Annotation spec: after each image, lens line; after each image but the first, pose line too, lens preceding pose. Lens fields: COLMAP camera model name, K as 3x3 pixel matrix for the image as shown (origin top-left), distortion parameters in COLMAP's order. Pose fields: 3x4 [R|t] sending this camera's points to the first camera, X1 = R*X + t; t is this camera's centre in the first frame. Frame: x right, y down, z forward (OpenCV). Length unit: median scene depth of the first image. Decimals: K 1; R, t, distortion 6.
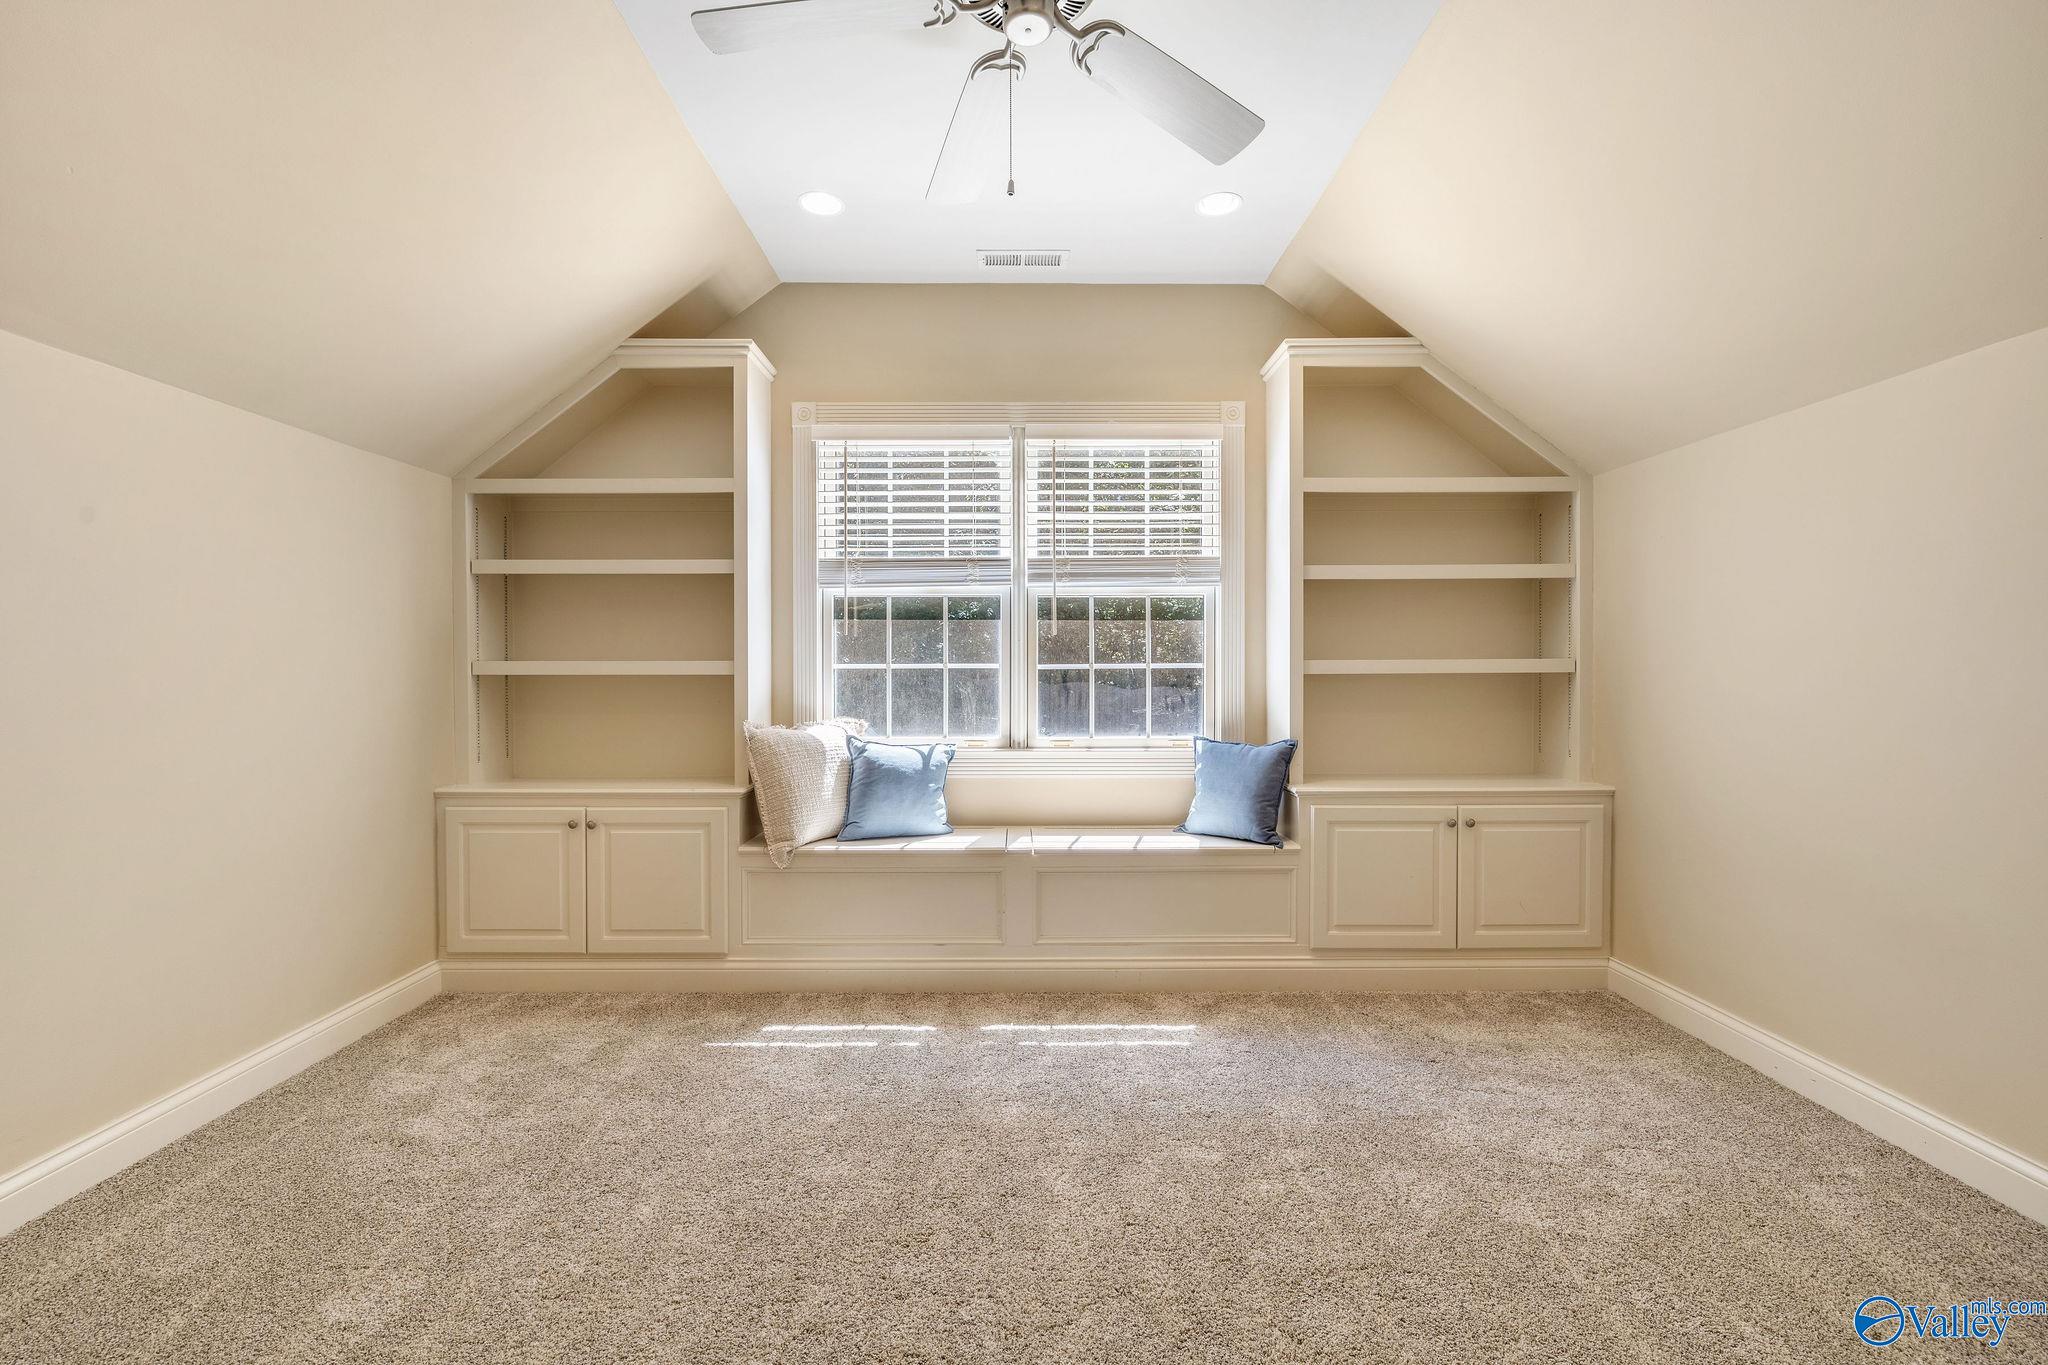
lens RADIAL K [[869.6, 0, 1021.4], [0, 869.6, 684.1], [0, 0, 1]] dist [0.001637, -0.000179]
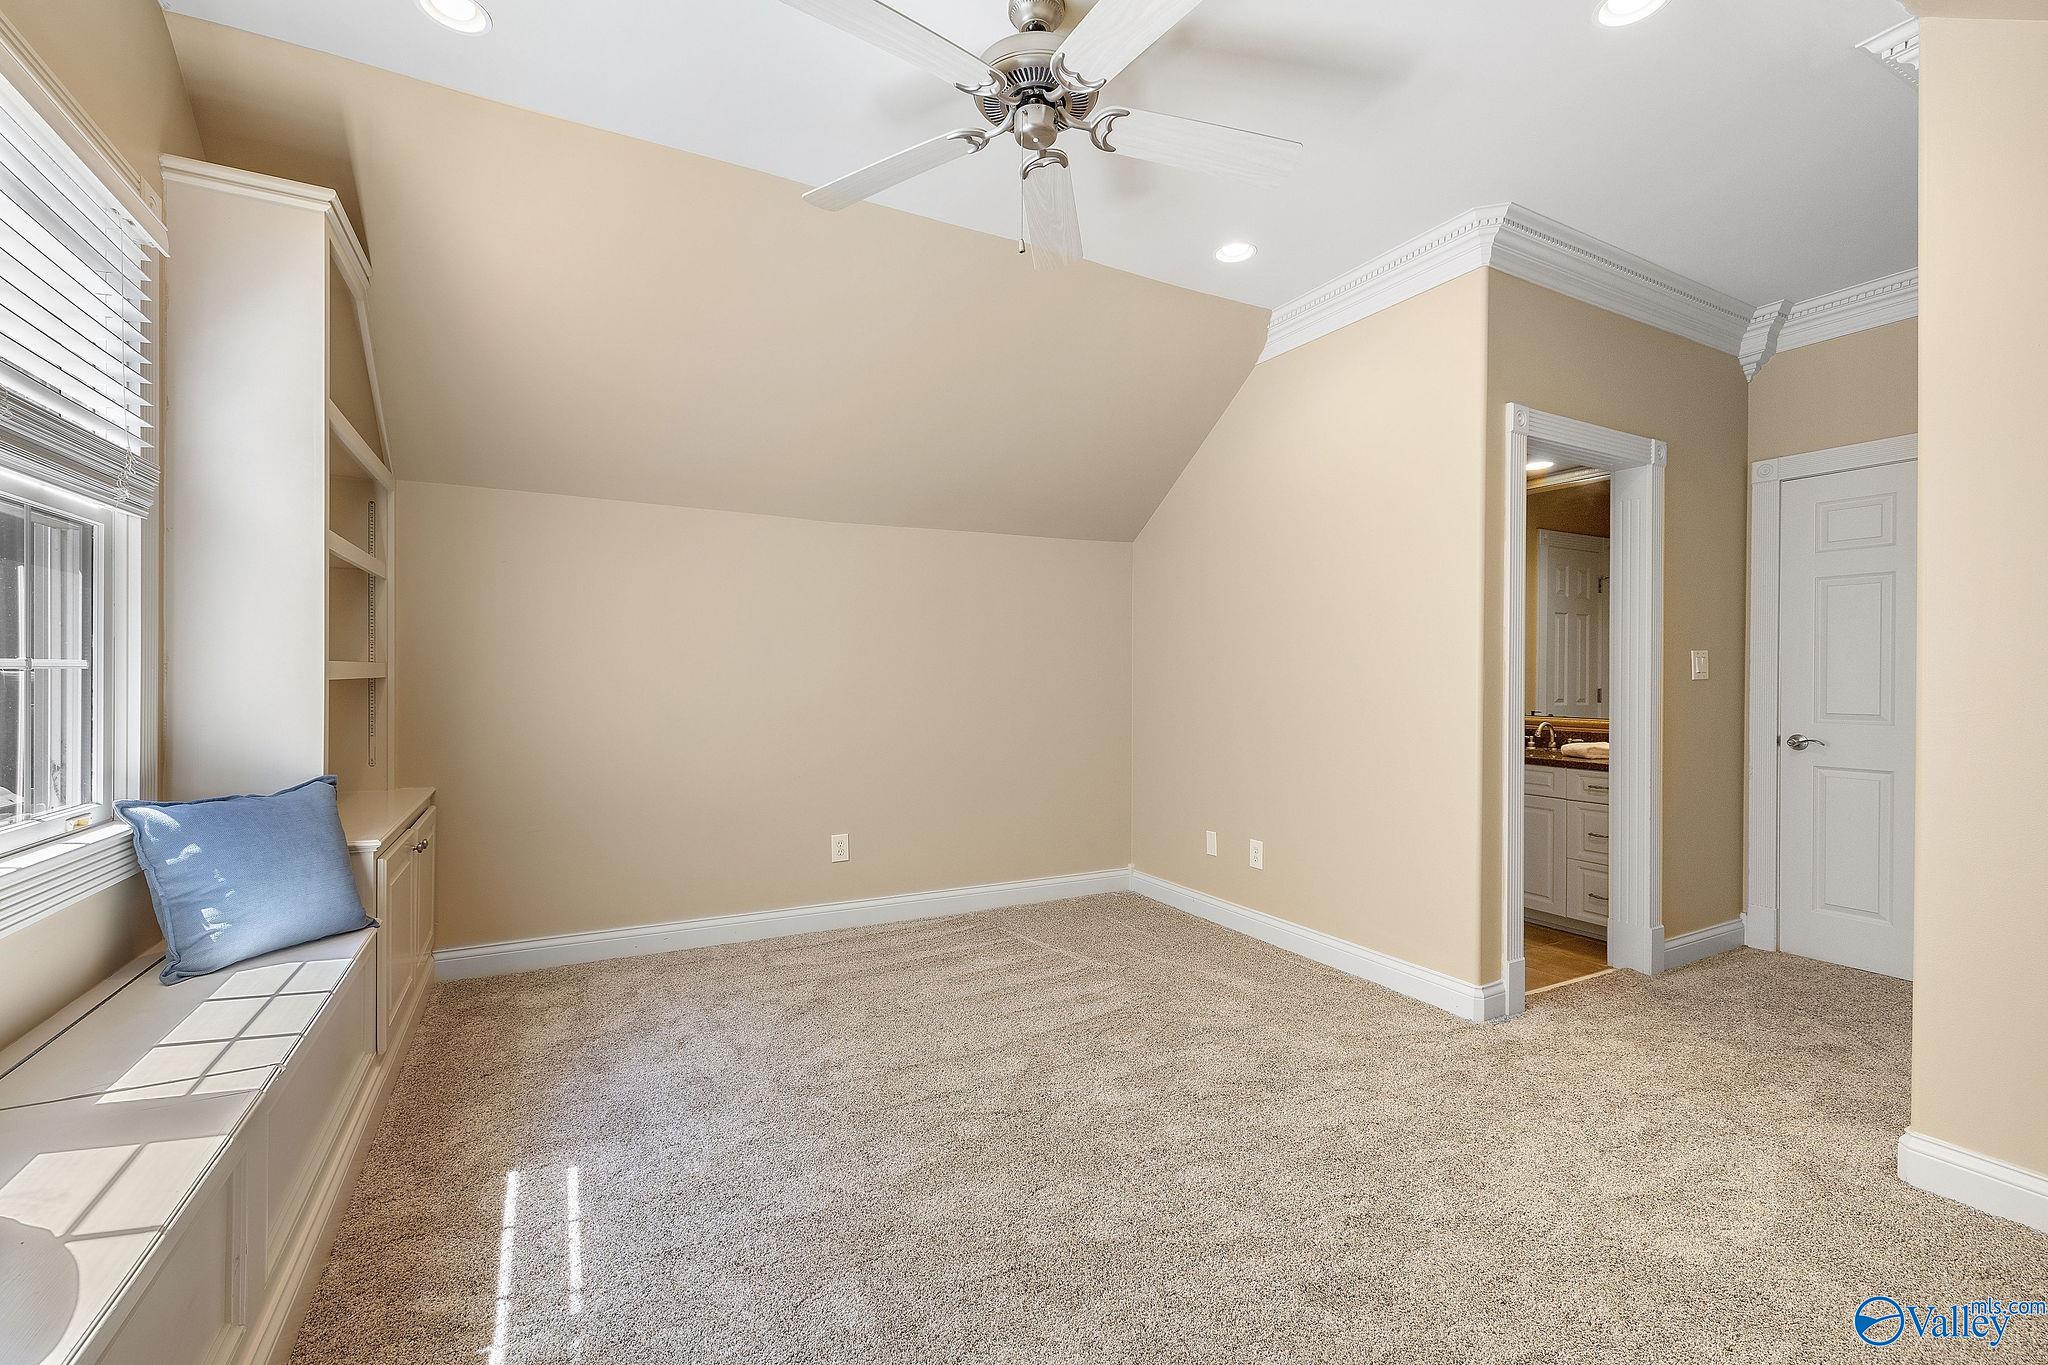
lens RADIAL K [[869.6, 0, 1025.4], [0, 869.6, 679.0], [0, 0, 1]] dist [0.001637, -0.000179]
pose [[-0.464577, -0.005576, 0.885515, -0.609495], [0.000136, 0.999980, 0.006368, -0.019224], [-0.885533, 0.003079, -0.464567, 0.914934]]
